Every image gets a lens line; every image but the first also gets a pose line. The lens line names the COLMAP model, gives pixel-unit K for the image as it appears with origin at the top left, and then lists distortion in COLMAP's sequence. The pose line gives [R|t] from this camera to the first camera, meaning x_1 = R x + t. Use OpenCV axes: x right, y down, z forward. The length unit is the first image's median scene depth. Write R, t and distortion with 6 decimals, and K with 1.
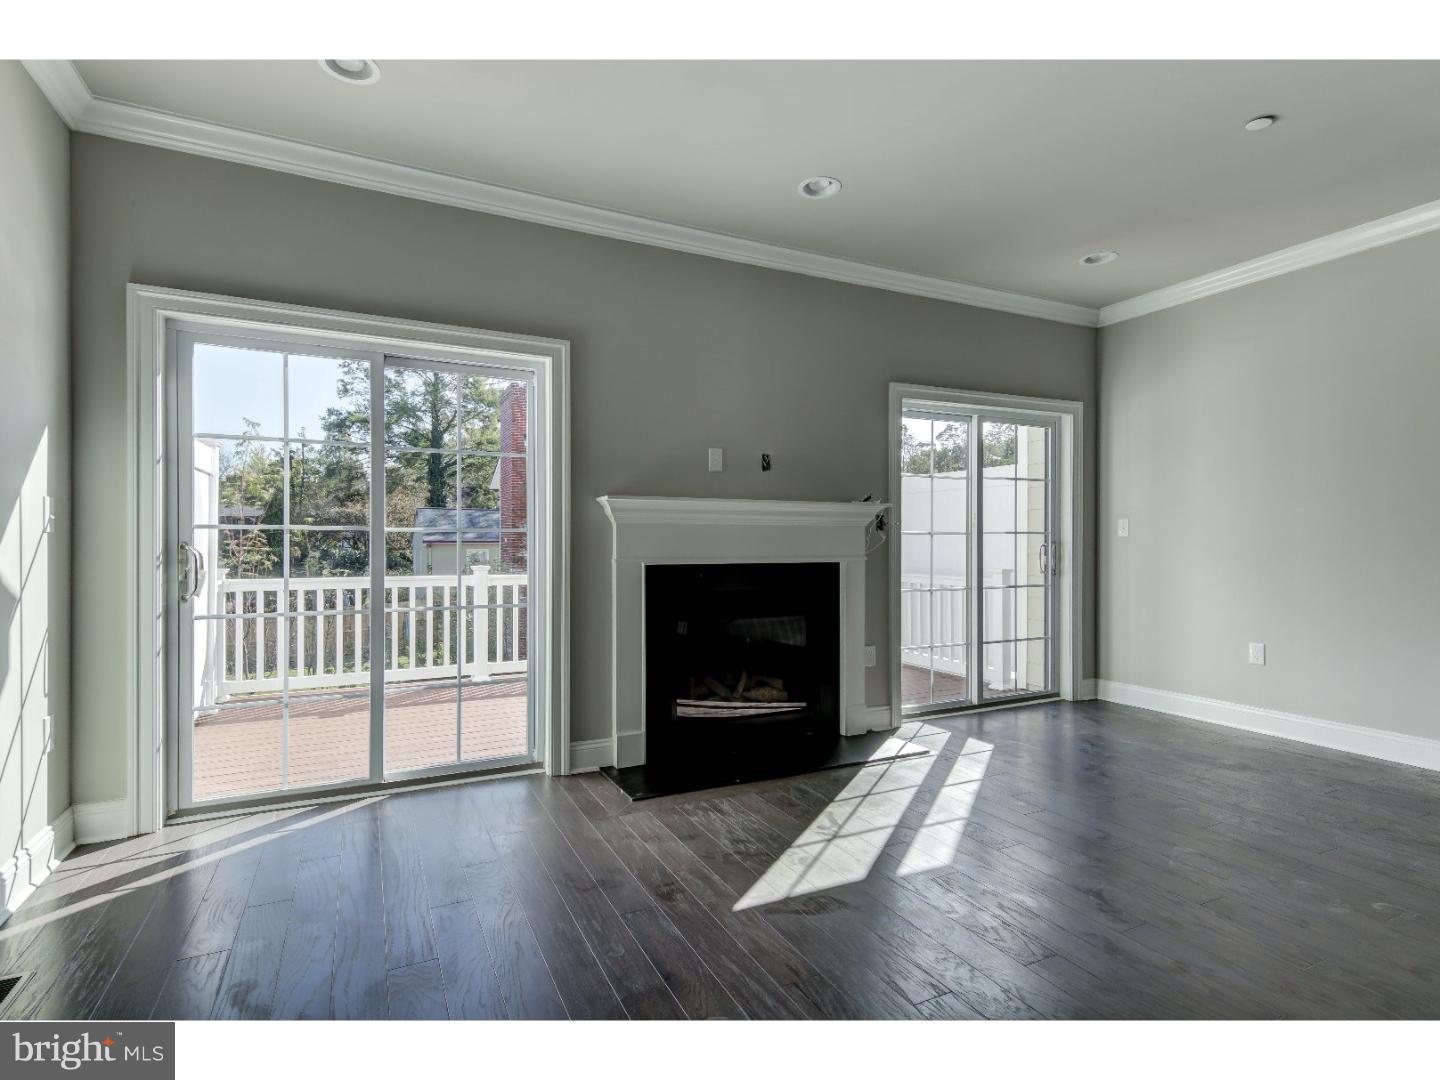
lens RADIAL K [[727.9, 0, 717.6], [0, 727.9, 541.0], [0, 0, 1]] dist [0.004308, -0.000260]
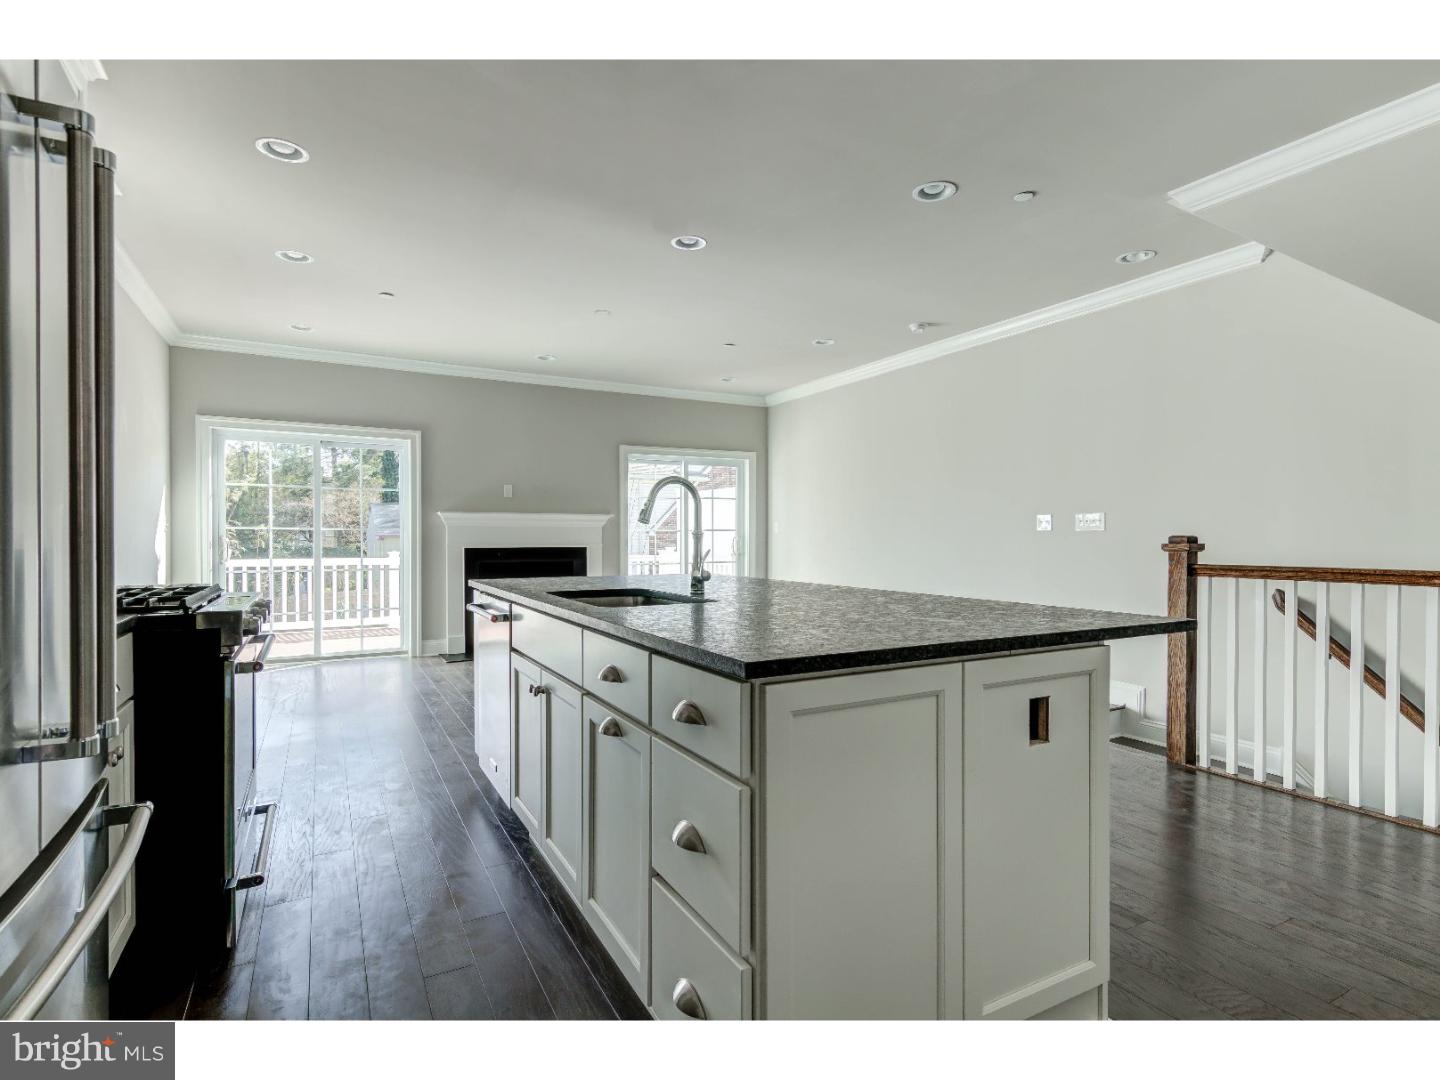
lens RADIAL K [[727.9, 0, 722.7], [0, 727.9, 540.4], [0, 0, 1]] dist [0.004308, -0.000260]
pose [[0.998657, 0.000763, 0.051804, 0.393188], [-0.001173, 0.999968, 0.007881, -0.001779], [-0.051796, -0.007931, 0.998626, -0.767263]]
